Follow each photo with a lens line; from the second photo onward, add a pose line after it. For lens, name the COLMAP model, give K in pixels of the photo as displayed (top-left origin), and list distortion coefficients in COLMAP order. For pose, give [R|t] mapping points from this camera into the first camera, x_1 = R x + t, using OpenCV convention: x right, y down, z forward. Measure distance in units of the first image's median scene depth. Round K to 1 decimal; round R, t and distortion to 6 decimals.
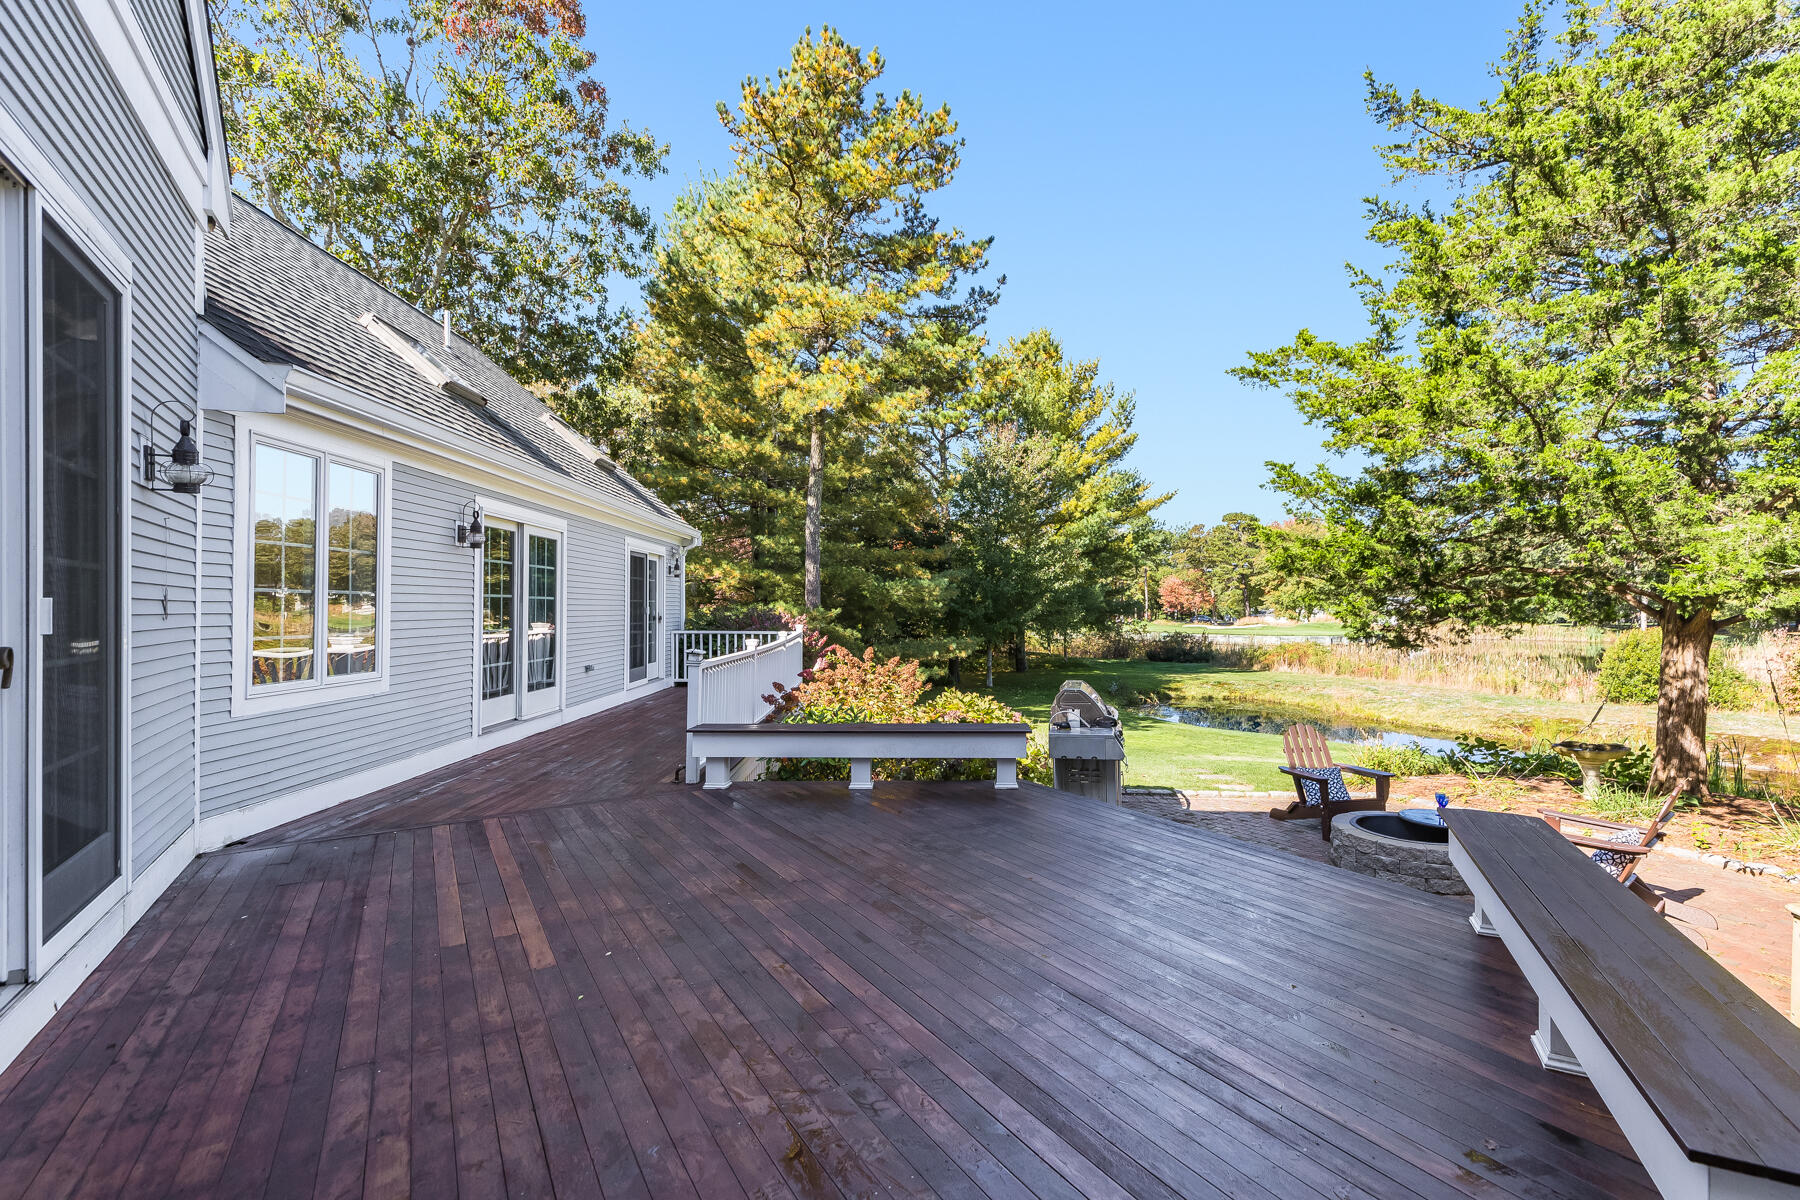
lens RADIAL K [[834.5, 0, 893.3], [0, 834.5, 603.4], [0, 0, 1]] dist [0.005029, 0.000273]
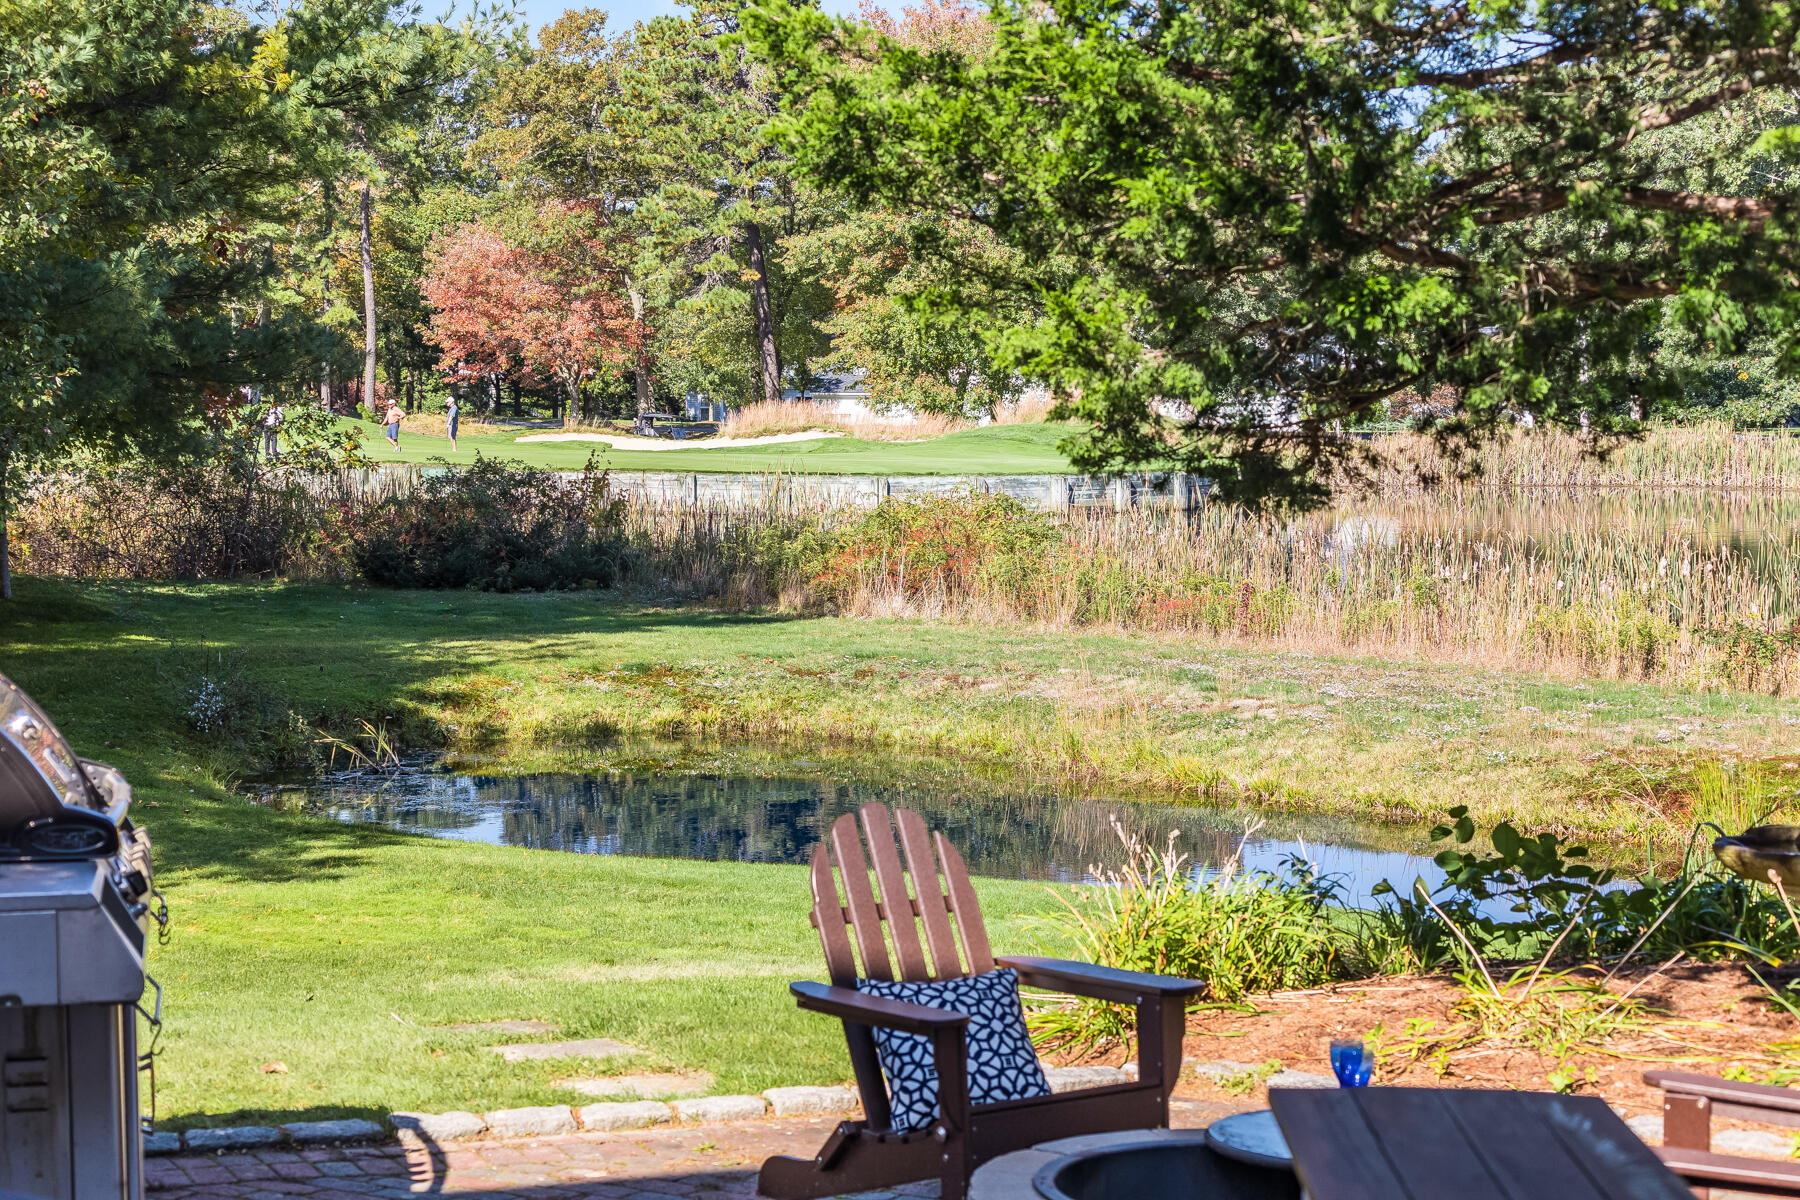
lens RADIAL K [[3692.0, 0, 905.1], [0, 3692.0, 596.2], [0, 0, 1]] dist [0.051499, 0.000000]
pose [[0.906570, -0.021060, 0.421529, 0.031726], [-0.007777, 0.997751, 0.066573, 0.008491], [-0.421983, -0.063632, 0.904368, 0.018976]]
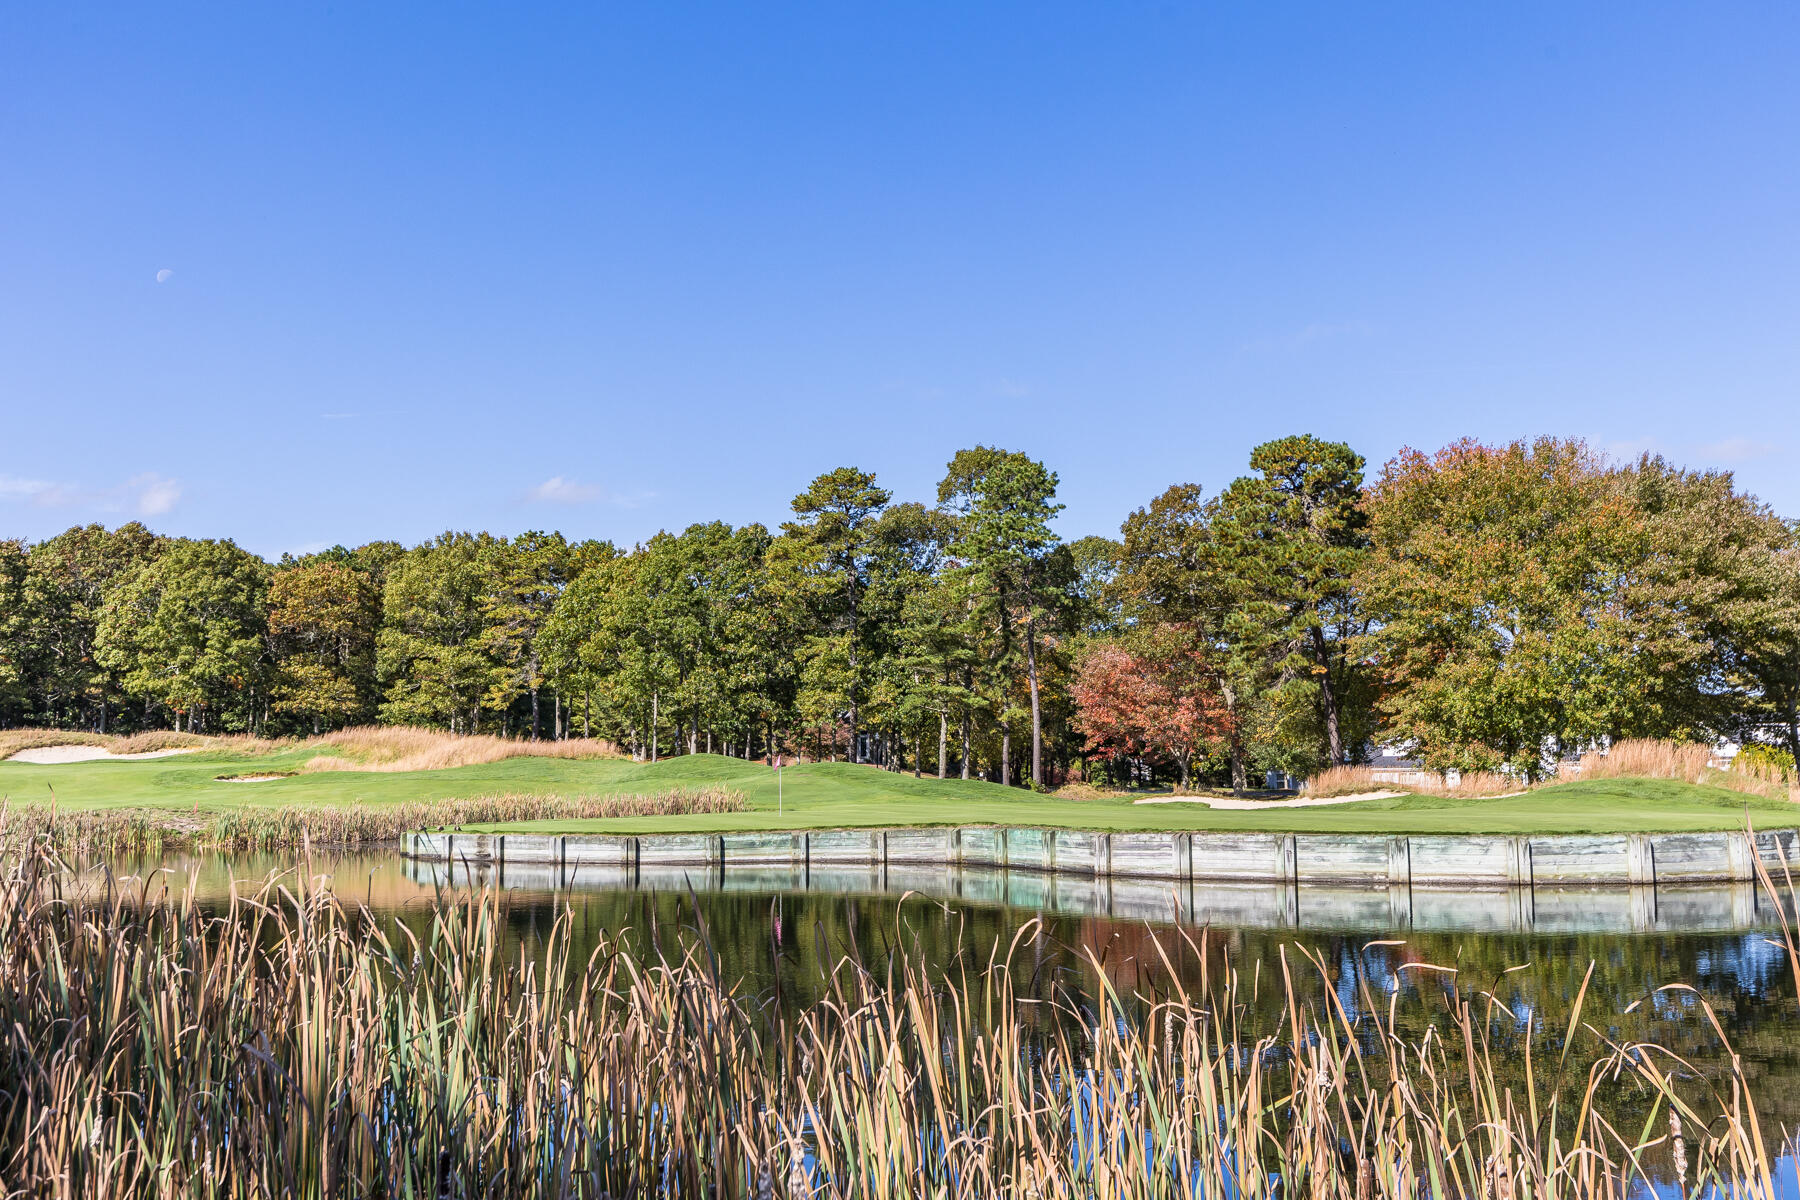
lens RADIAL K [[1774.3, 0, 915.2], [0, 1774.3, 587.4], [0, 0, 1]] dist [0.025994, 0.000000]
pose [[0.982814, 0.006766, 0.184475, 1.538658], [0.011624, 0.995076, -0.098426, 0.127385], [-0.184233, 0.098879, 0.977896, 3.924768]]
